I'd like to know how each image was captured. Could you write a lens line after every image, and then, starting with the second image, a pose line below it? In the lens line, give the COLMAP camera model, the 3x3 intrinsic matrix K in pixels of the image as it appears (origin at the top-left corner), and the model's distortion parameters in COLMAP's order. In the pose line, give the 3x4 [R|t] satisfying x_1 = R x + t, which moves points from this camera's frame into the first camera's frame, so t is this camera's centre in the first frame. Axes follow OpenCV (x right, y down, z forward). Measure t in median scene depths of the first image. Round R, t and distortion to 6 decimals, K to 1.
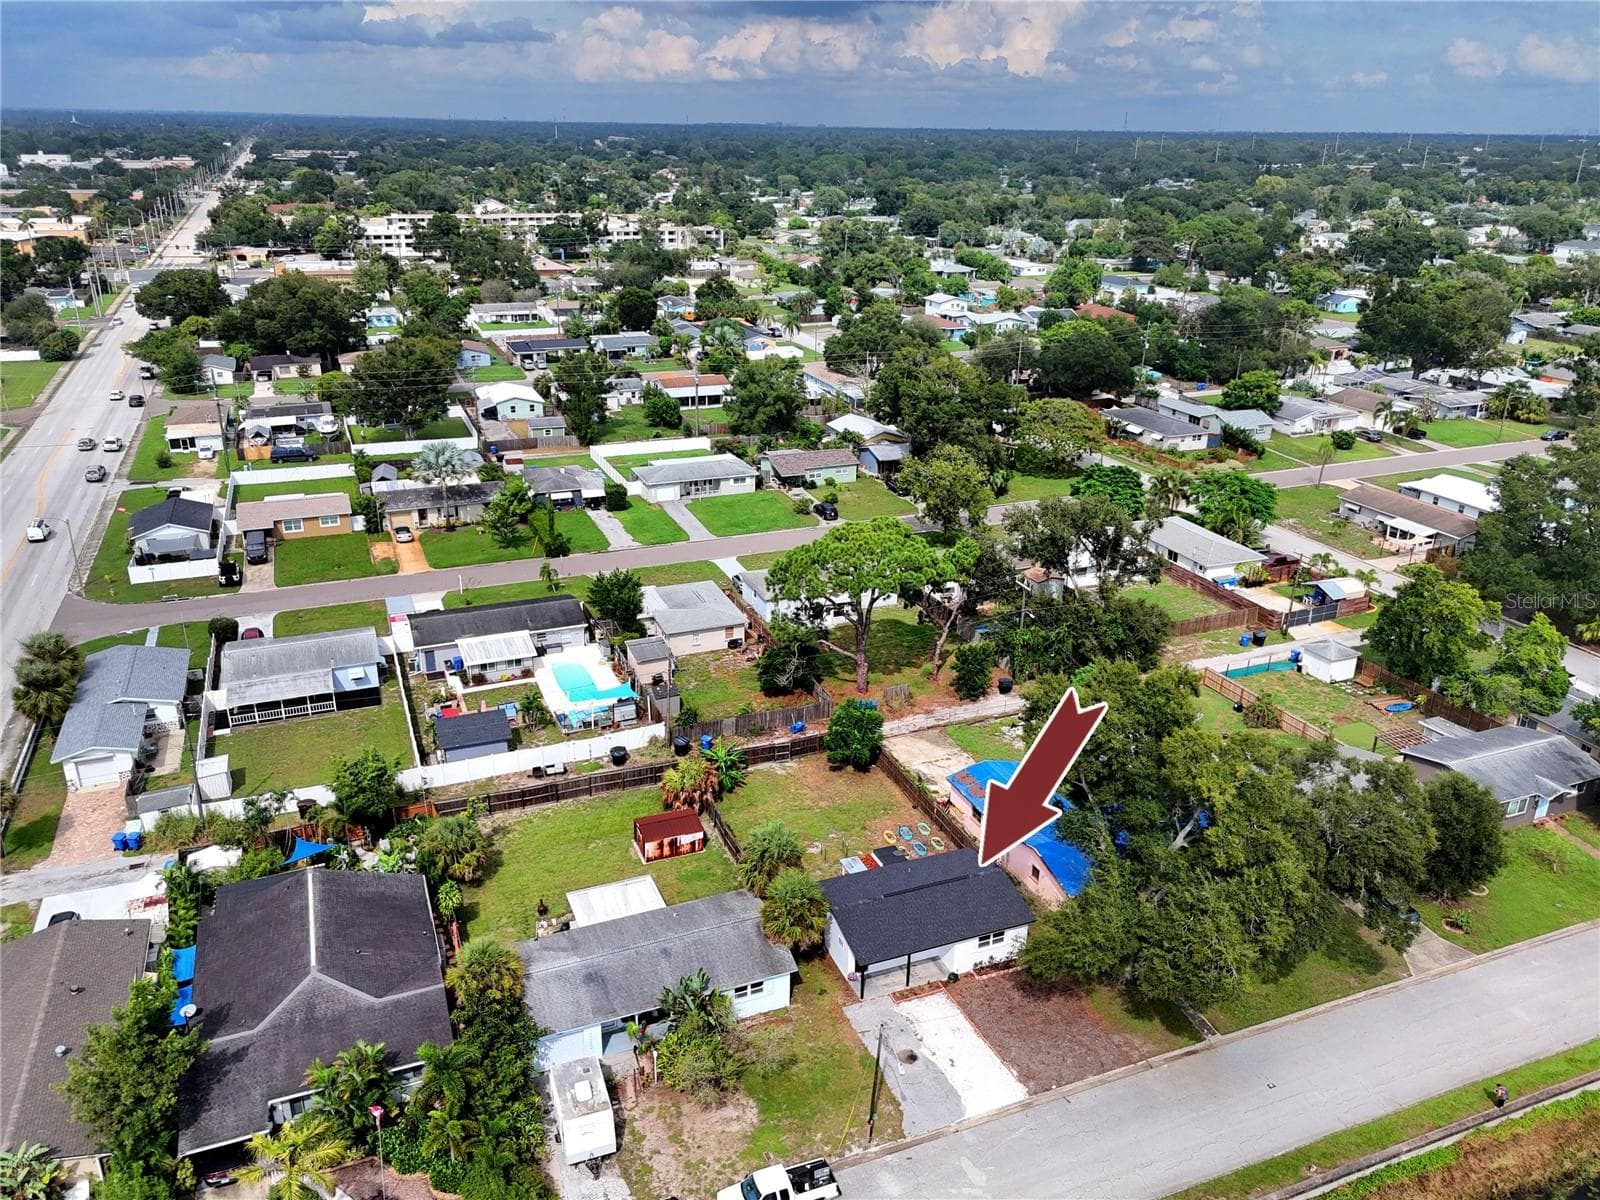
lens RADIAL K [[1184.8, 0, 801.7], [0, 1184.8, 605.2], [0, 0, 1]] dist [0.081840, -0.092016]
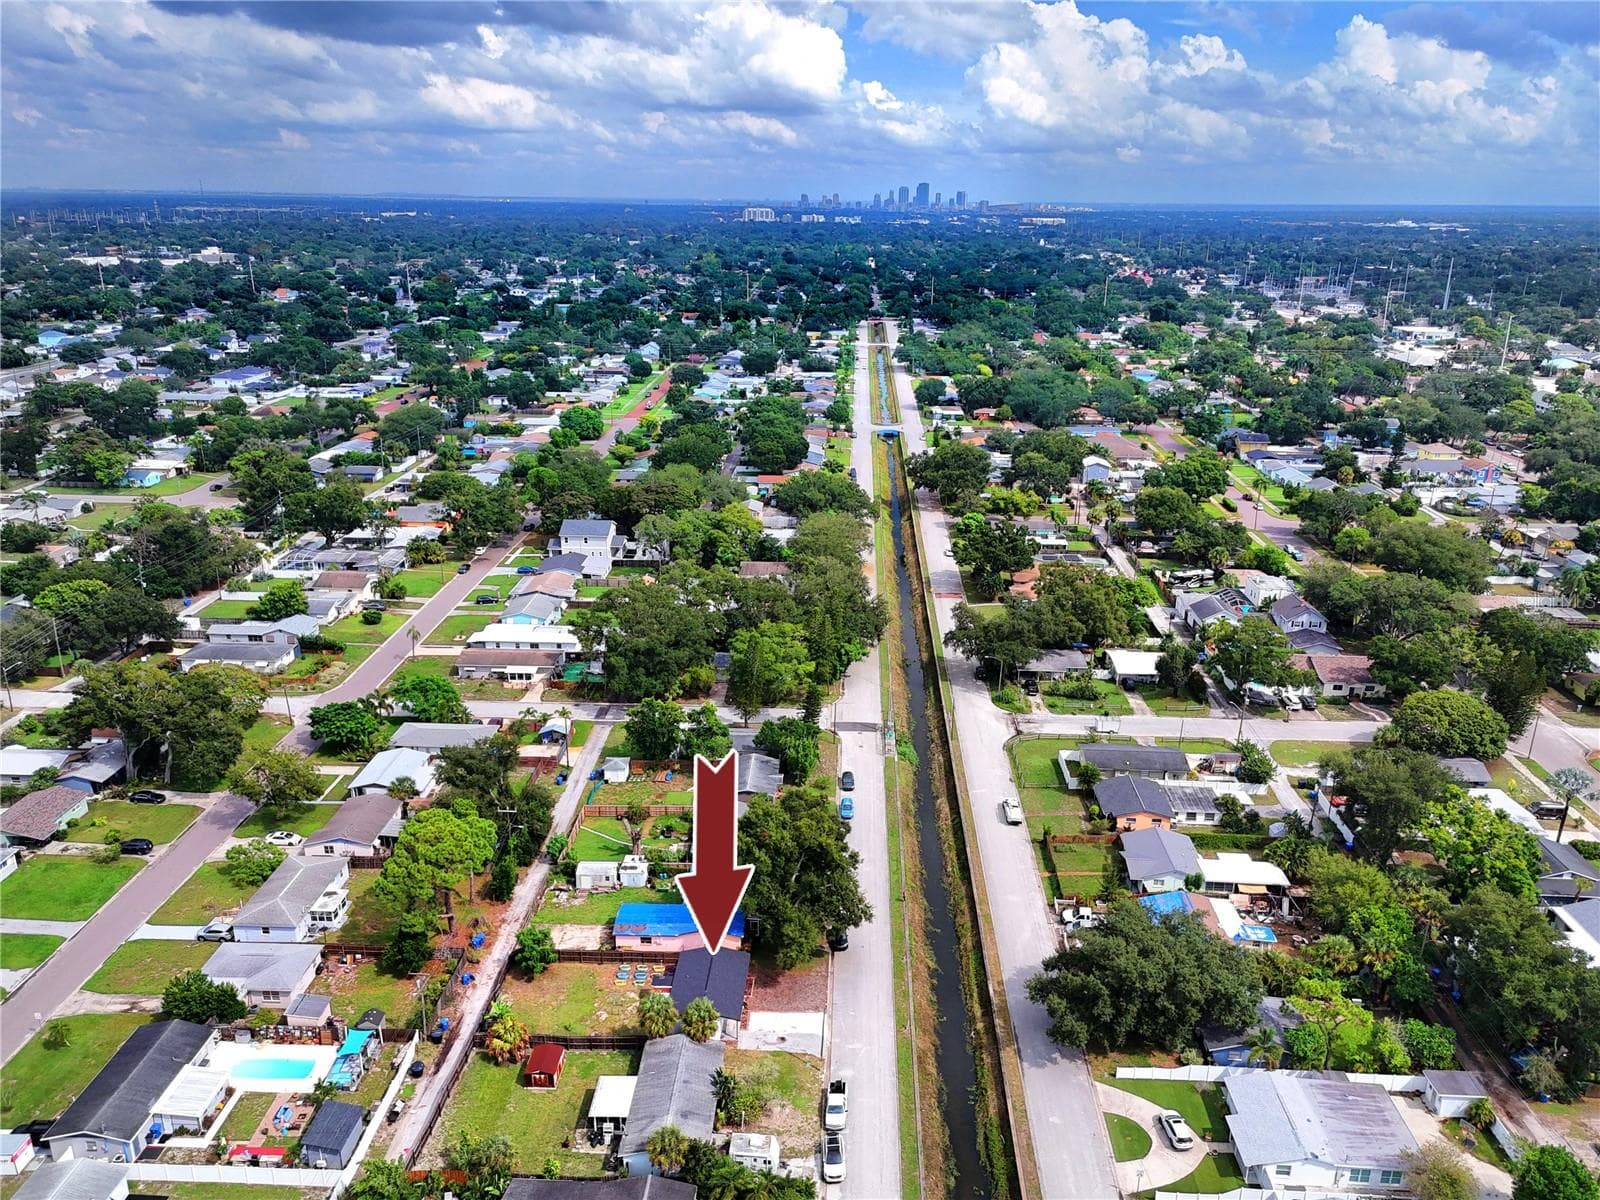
lens RADIAL K [[1184.8, 0, 801.7], [0, 1184.8, 605.2], [0, 0, 1]] dist [0.081840, -0.092016]
pose [[0.424518, -0.309645, 0.850826, -0.745282], [0.341090, 0.925165, 0.166513, -0.332787], [-0.838715, 0.219521, 0.498366, -0.095019]]
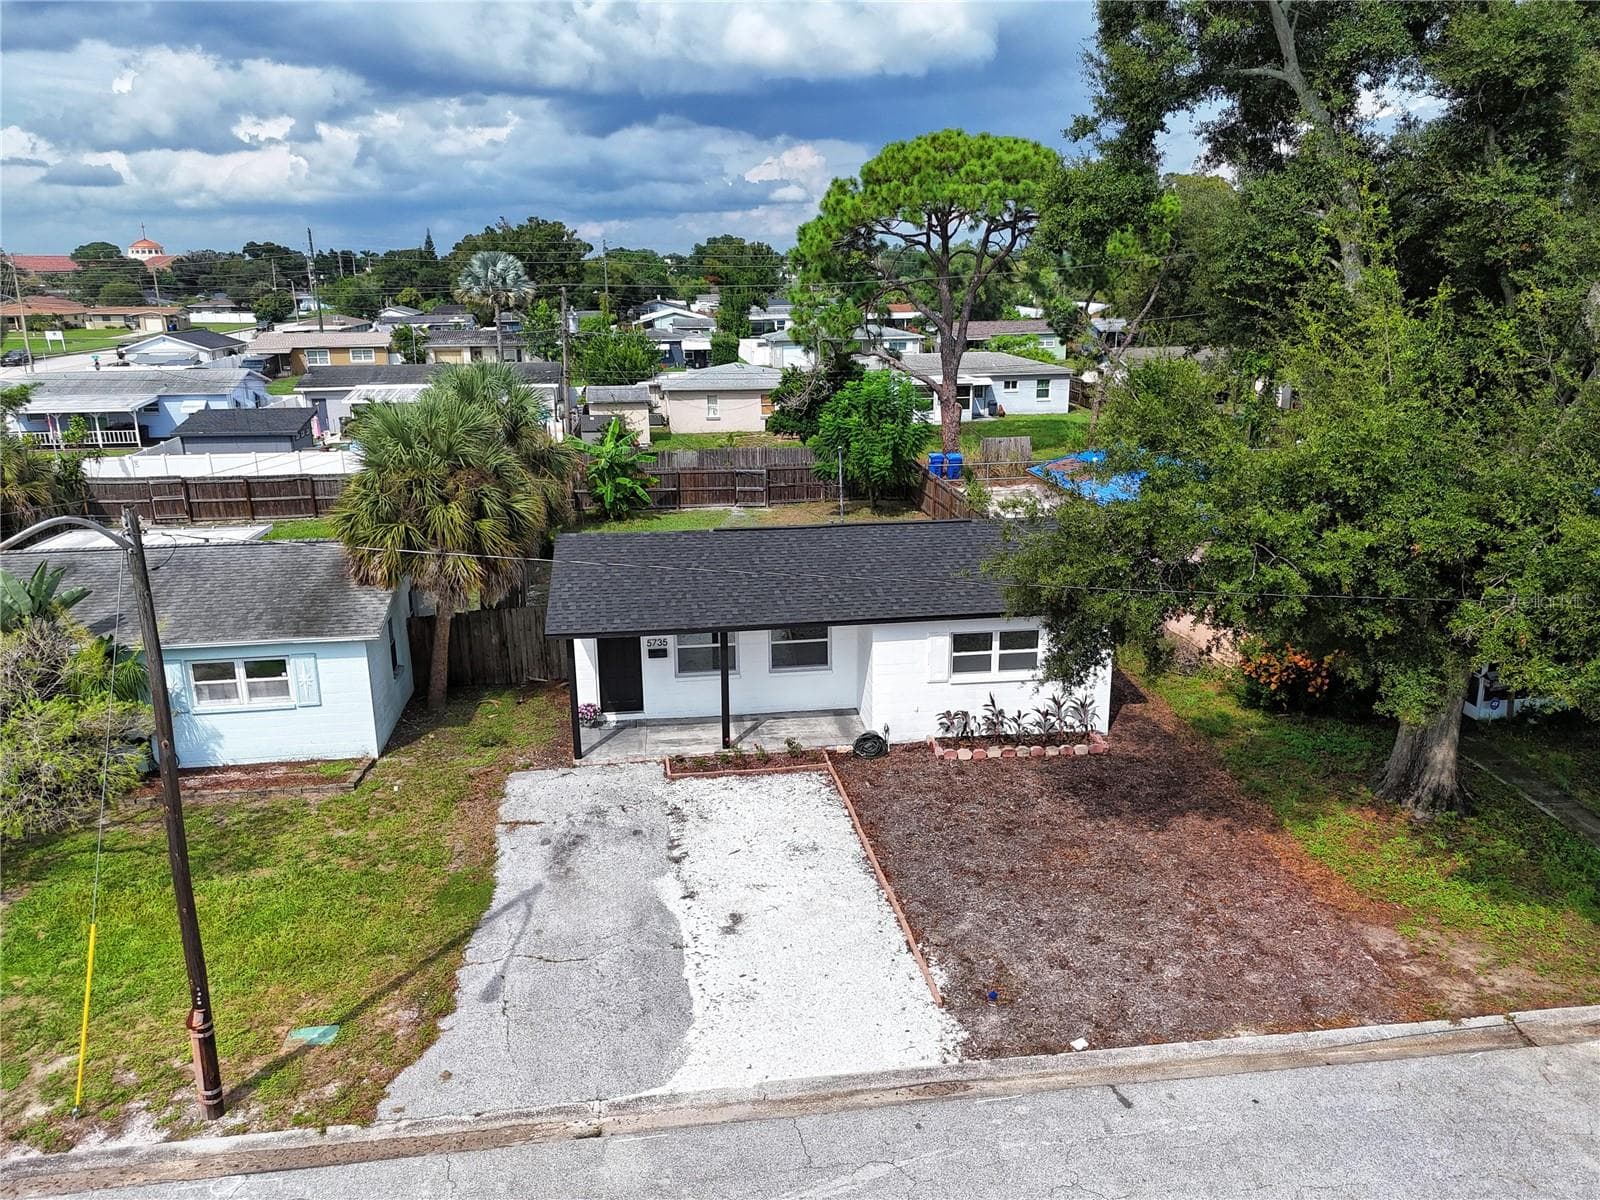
lens RADIAL K [[1184.8, 0, 801.7], [0, 1184.8, 605.2], [0, 0, 1]] dist [0.081840, -0.092016]
pose [[0.965556, 0.047757, -0.255776, 0.117025], [-0.076495, 0.991672, -0.103611, 0.187706], [0.248698, 0.119608, 0.961168, 0.406105]]
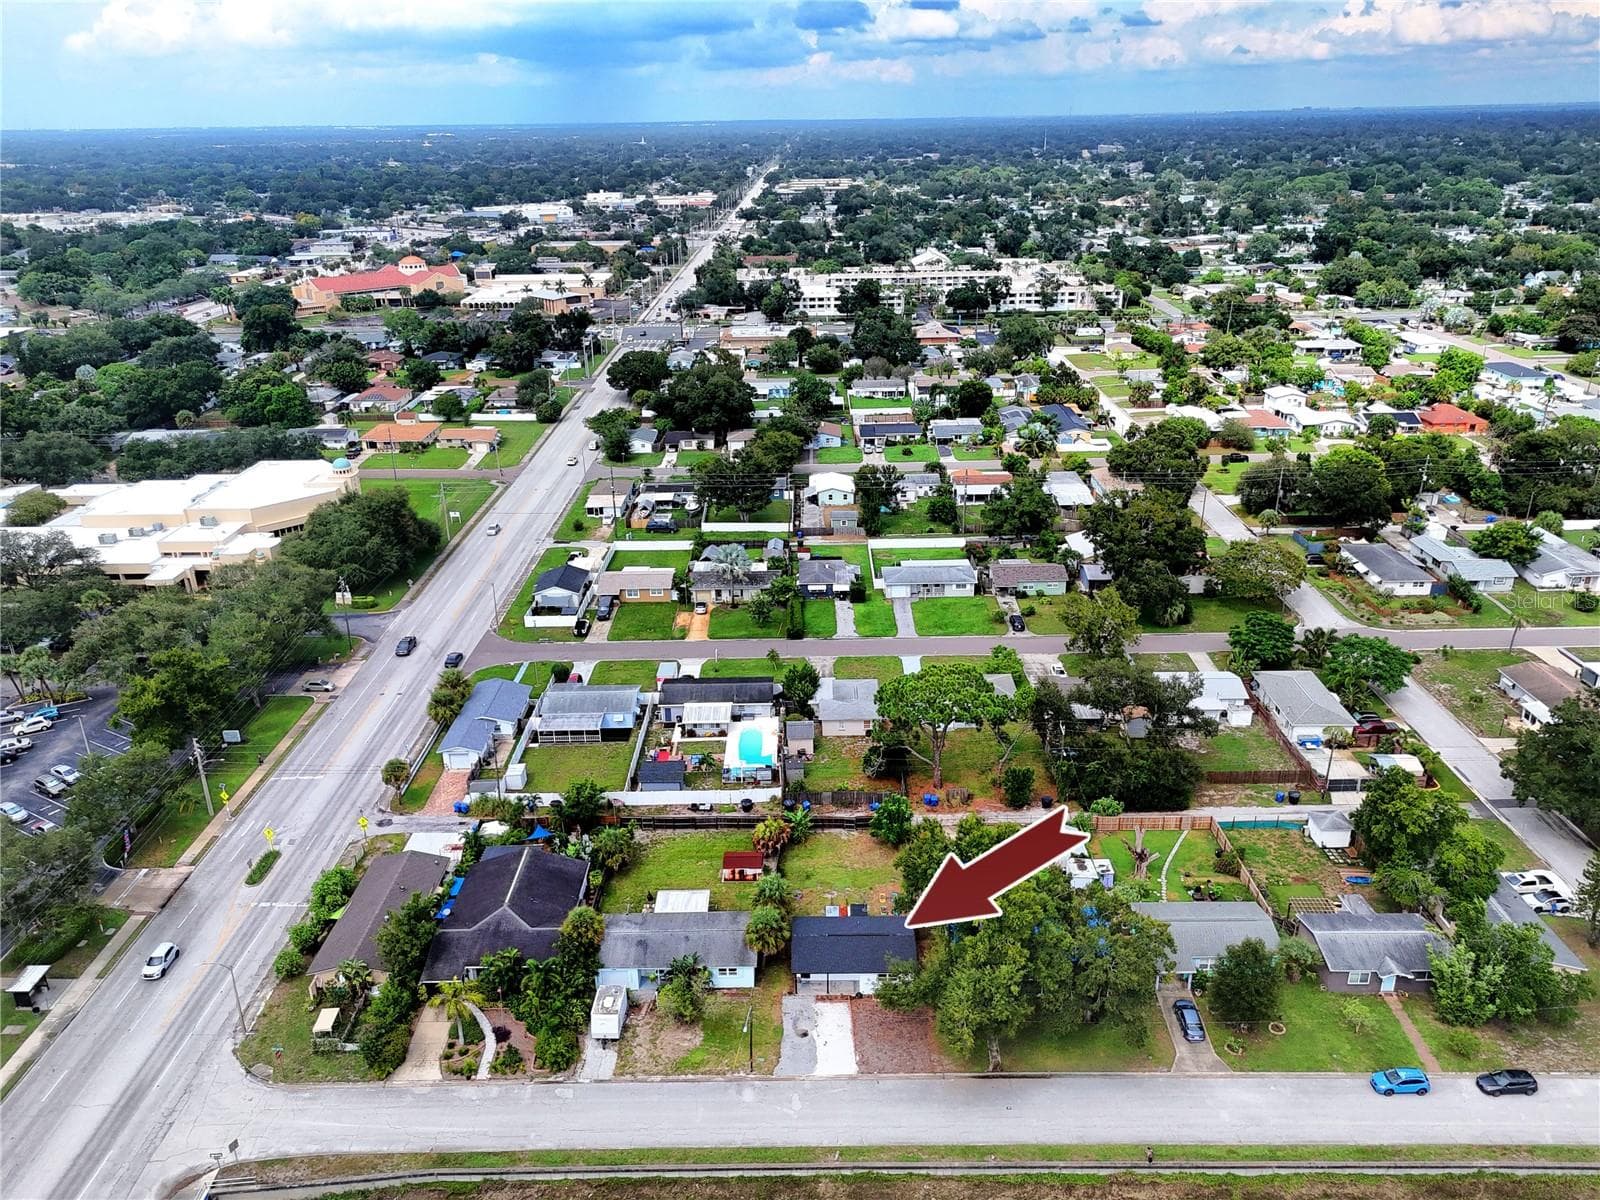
lens RADIAL K [[1184.8, 0, 801.7], [0, 1184.8, 605.2], [0, 0, 1]] dist [0.081840, -0.092016]
pose [[0.922647, 0.117682, -0.367250, 0.349405], [-0.114805, 0.992942, 0.029754, -0.143398], [0.368160, 0.014710, 0.929646, -0.301161]]
